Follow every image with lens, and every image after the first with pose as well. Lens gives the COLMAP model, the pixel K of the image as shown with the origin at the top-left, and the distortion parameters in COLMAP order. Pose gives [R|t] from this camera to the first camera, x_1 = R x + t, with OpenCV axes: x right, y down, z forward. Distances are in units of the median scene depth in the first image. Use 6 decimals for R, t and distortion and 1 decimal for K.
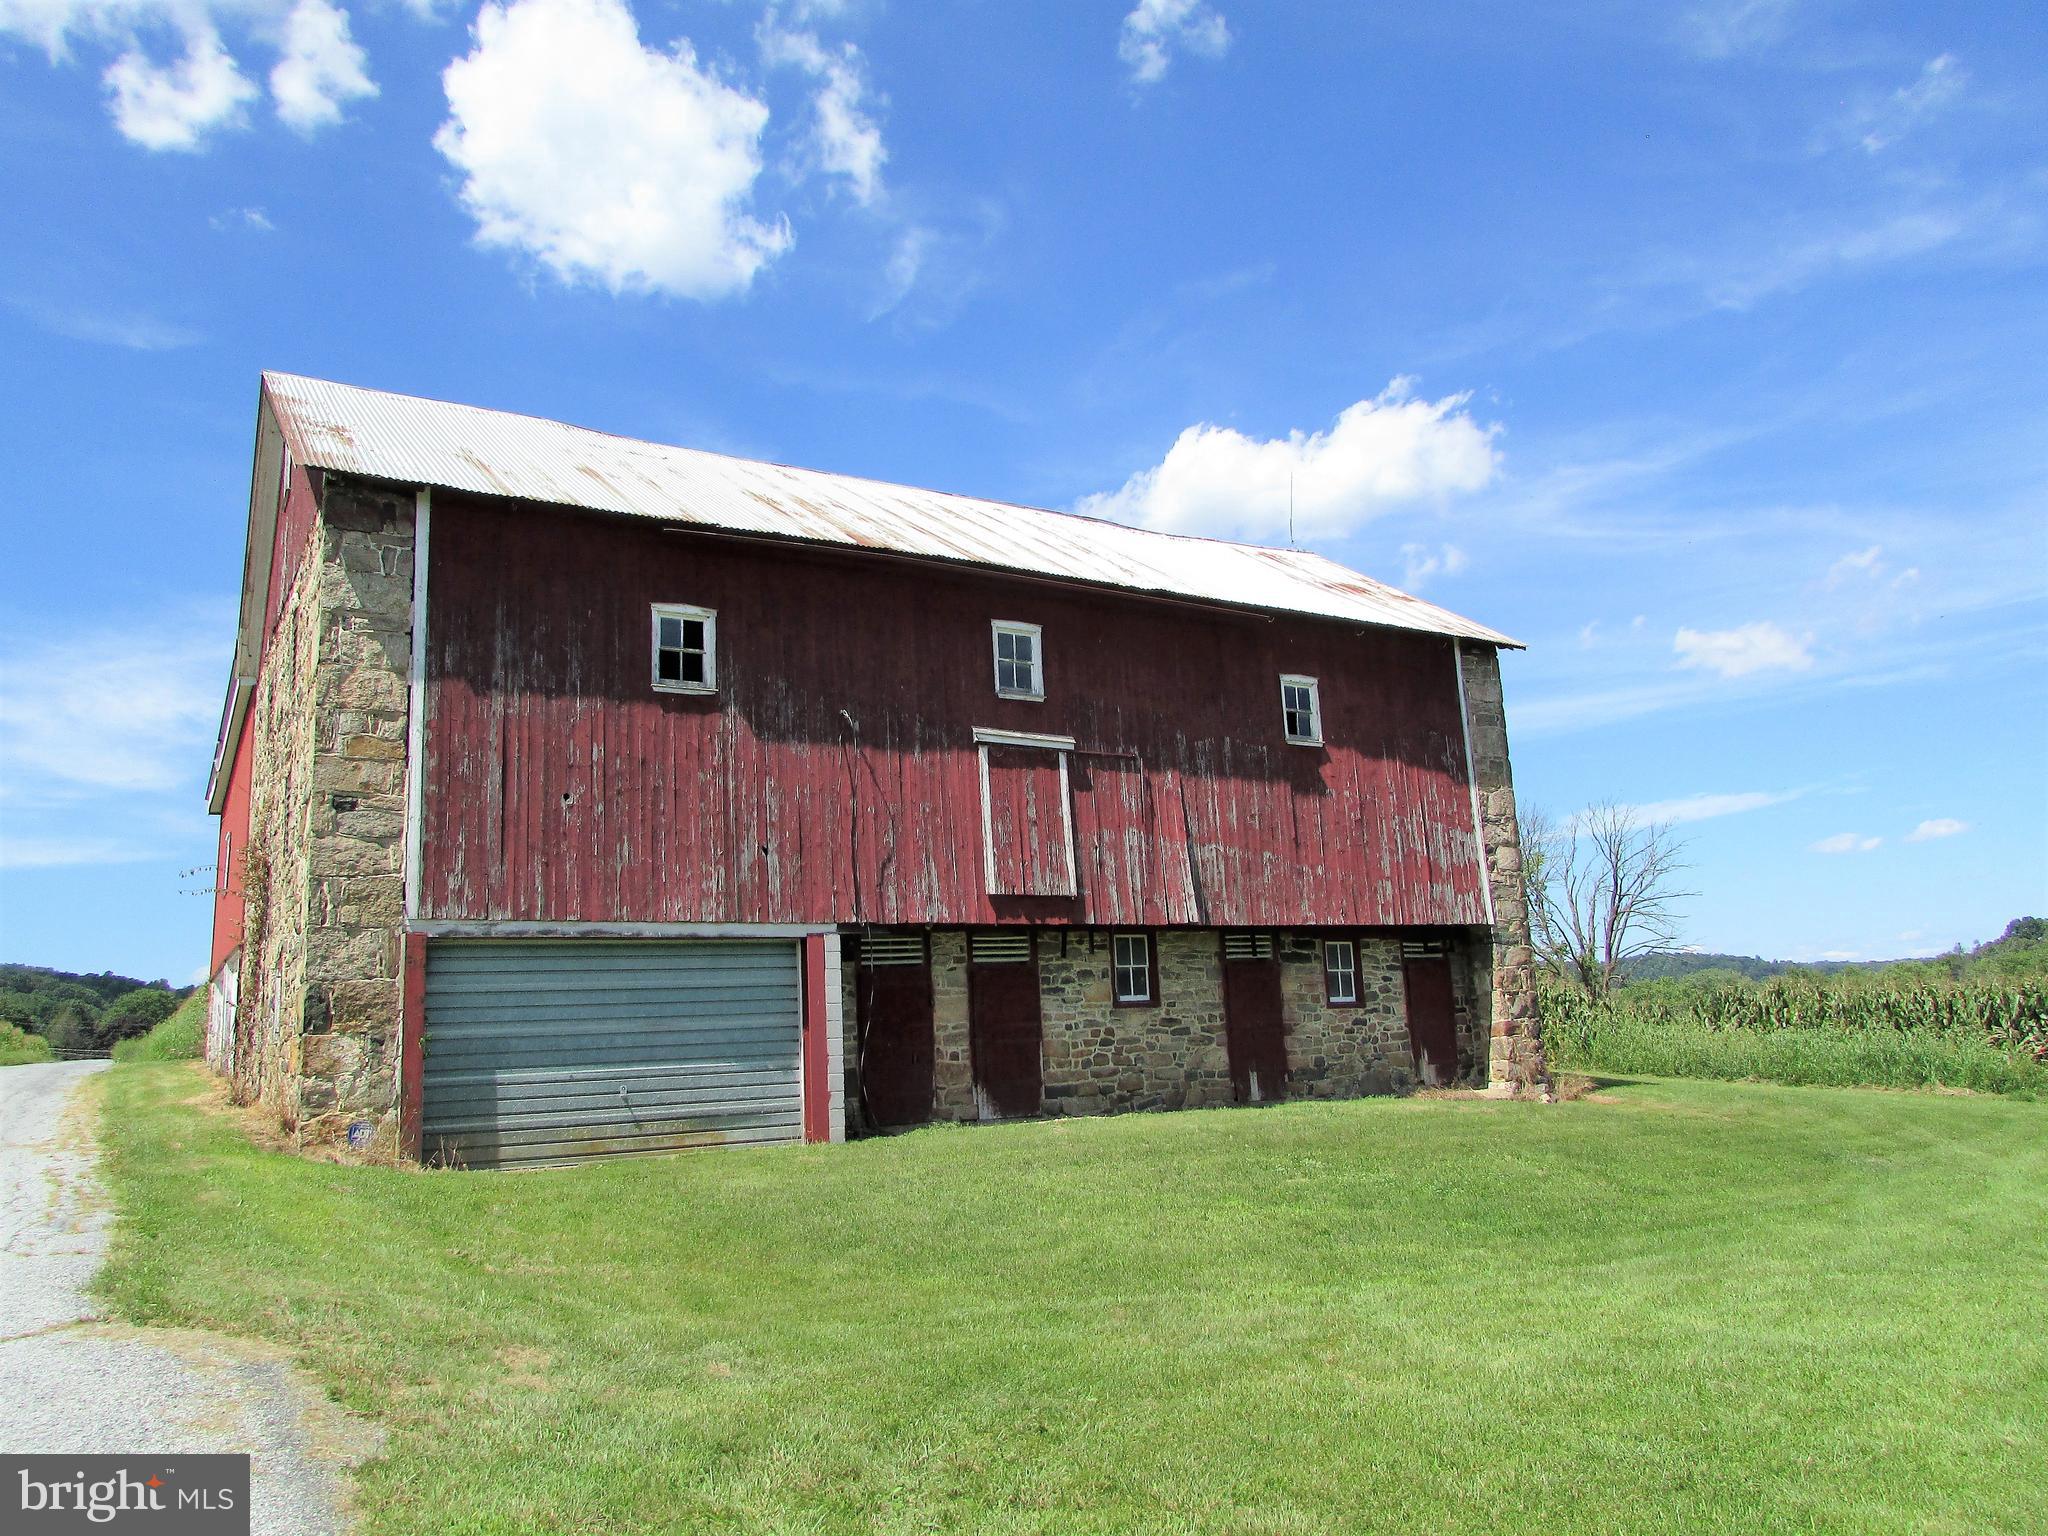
lens RADIAL K [[1468.9, 0, 1024.0], [0, 1468.9, 768.0], [0, 0, 1]] dist [-0.035640, 0.001018]
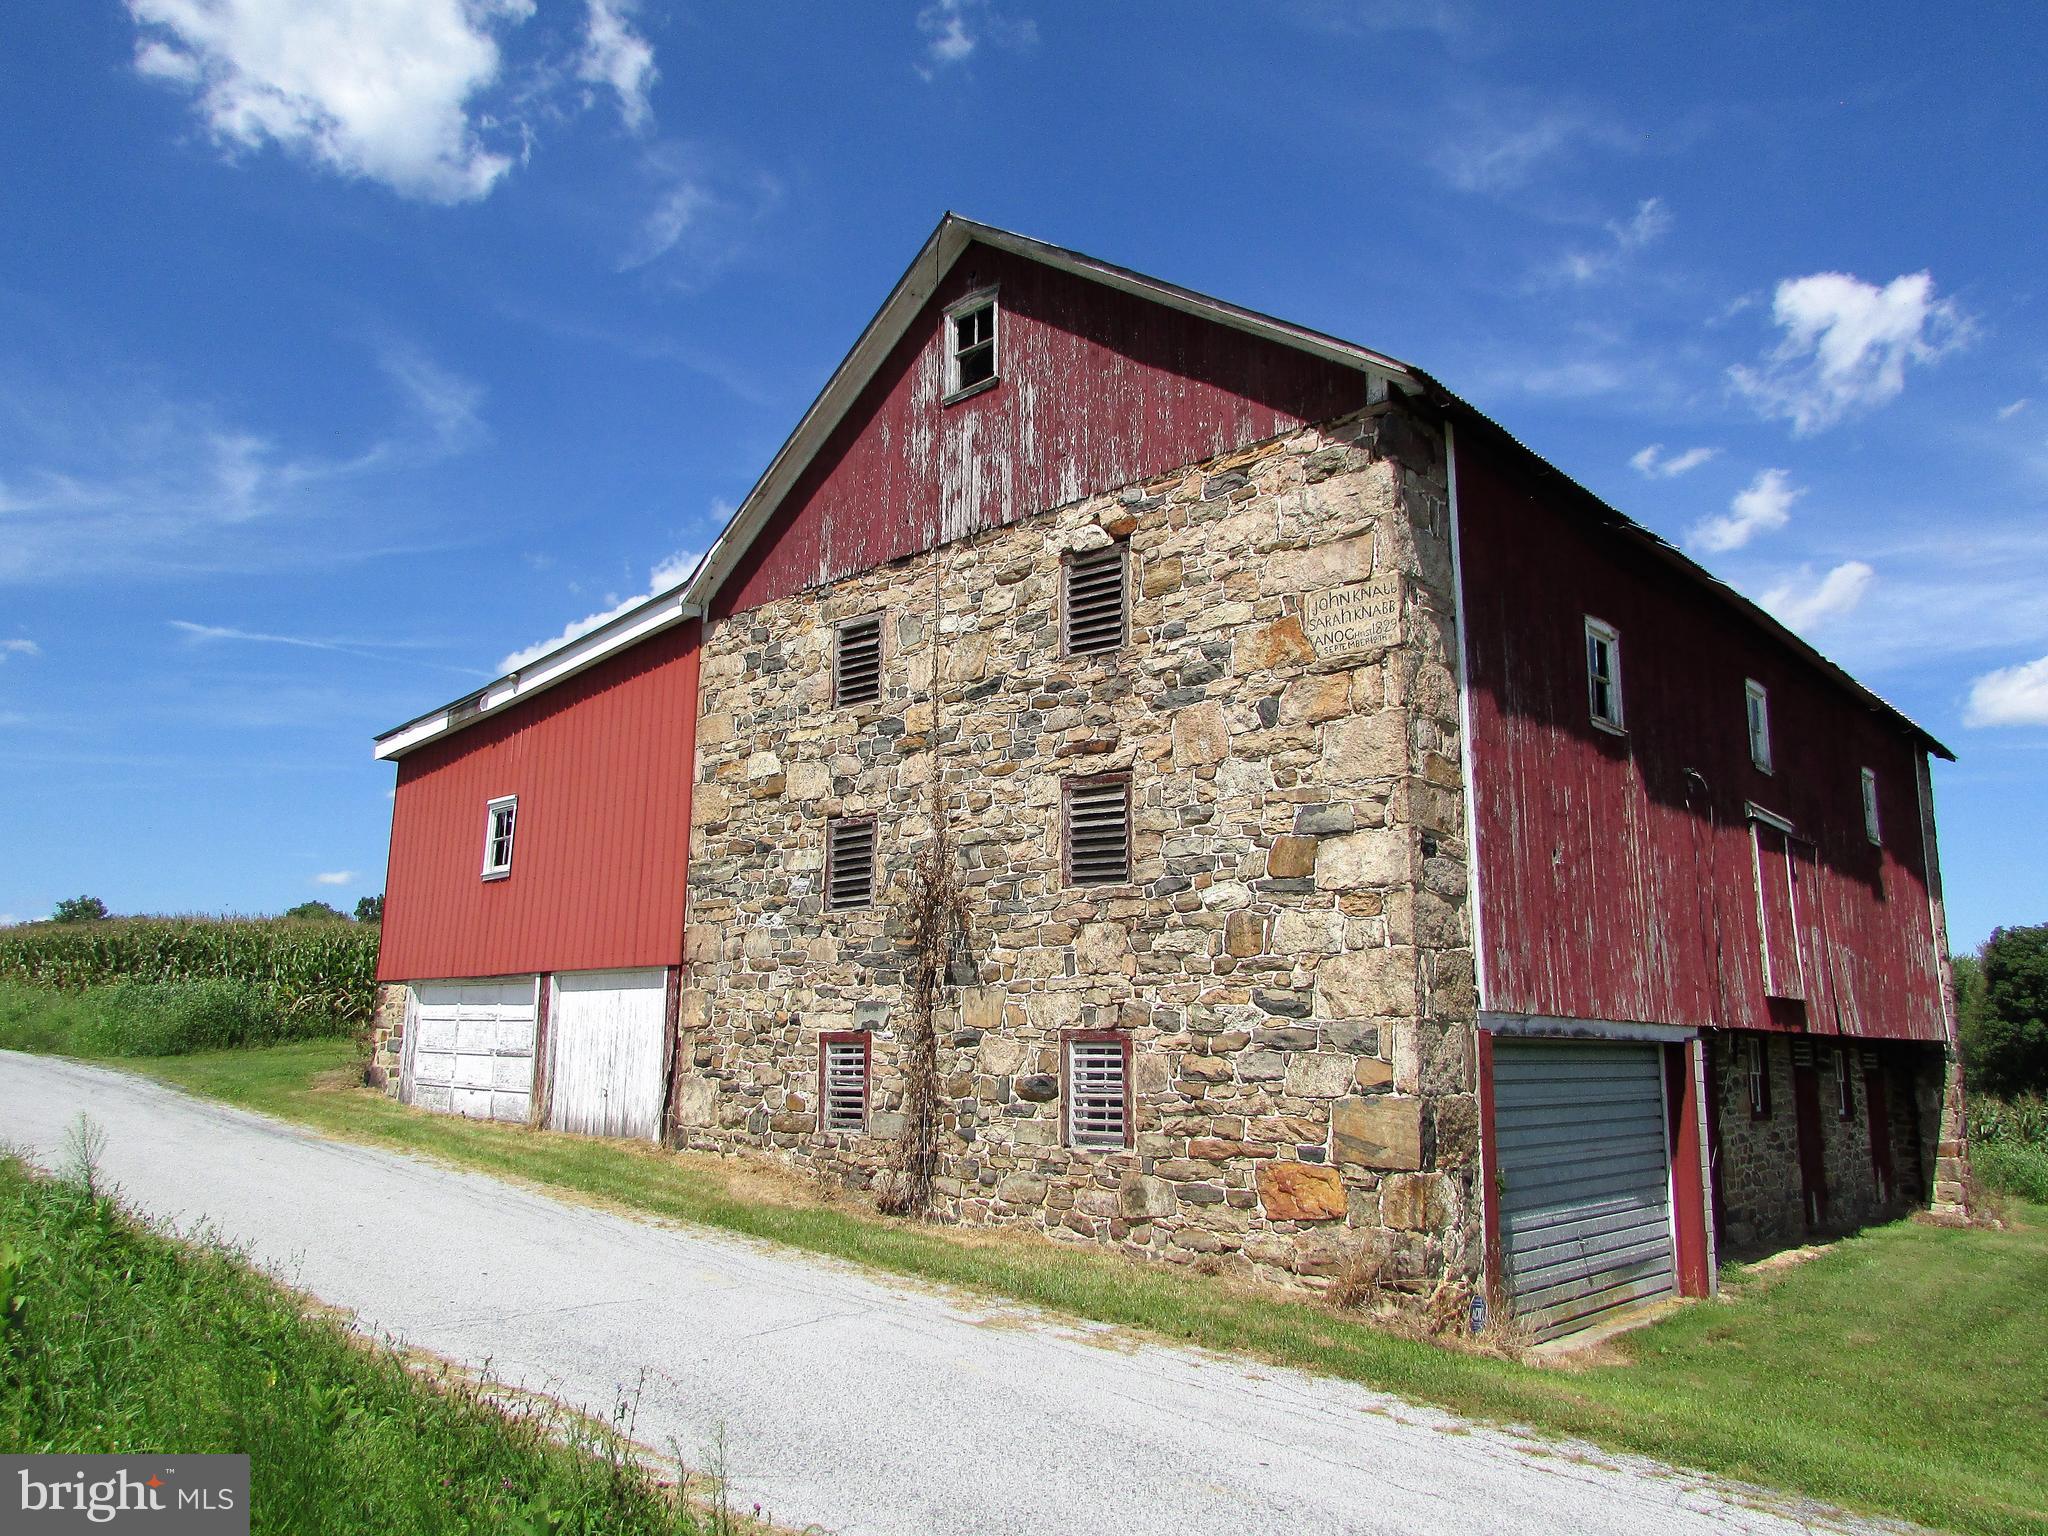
lens RADIAL K [[1468.9, 0, 1024.0], [0, 1468.9, 768.0], [0, 0, 1]] dist [-0.035640, 0.001018]
pose [[0.958332, 0.114101, 0.261879, -0.804530], [-0.112021, 0.993442, -0.022912, 0.023896], [-0.262776, -0.007379, 0.964829, 0.335318]]
